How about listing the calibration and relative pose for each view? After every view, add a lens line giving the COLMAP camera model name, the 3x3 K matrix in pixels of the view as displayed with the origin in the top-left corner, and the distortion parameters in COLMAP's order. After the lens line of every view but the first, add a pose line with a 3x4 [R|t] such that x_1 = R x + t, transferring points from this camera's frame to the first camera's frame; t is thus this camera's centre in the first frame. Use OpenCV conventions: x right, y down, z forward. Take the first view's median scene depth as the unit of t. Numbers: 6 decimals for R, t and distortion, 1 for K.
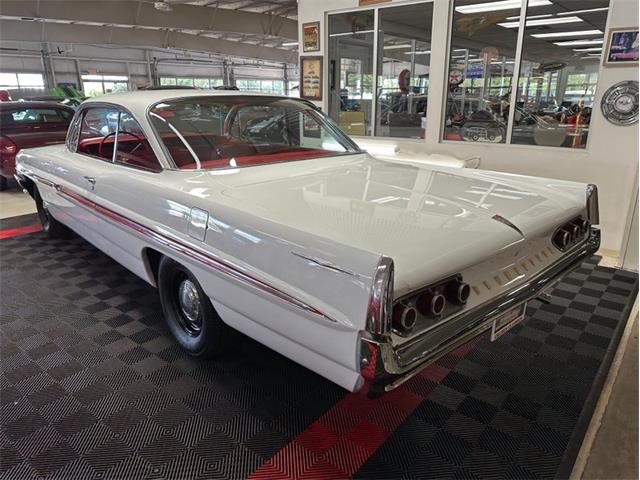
lens RADIAL K [[457.0, 0, 320.0], [0, 457.0, 240.0], [0, 0, 1]] dist [0.002023, -0.006526]
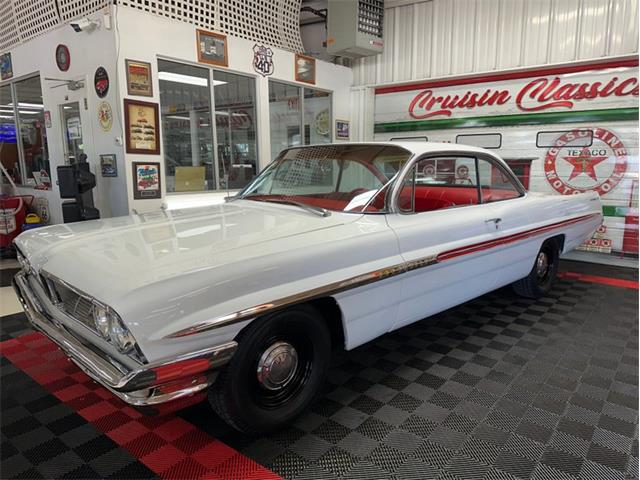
lens RADIAL K [[457.0, 0, 320.0], [0, 457.0, 240.0], [0, 0, 1]] dist [0.002023, -0.006526]
pose [[-0.023187, -0.175442, 0.984217, -1.091717], [0.303791, 0.936691, 0.174127, -0.275002], [-0.952456, 0.303034, 0.031579, 0.948305]]
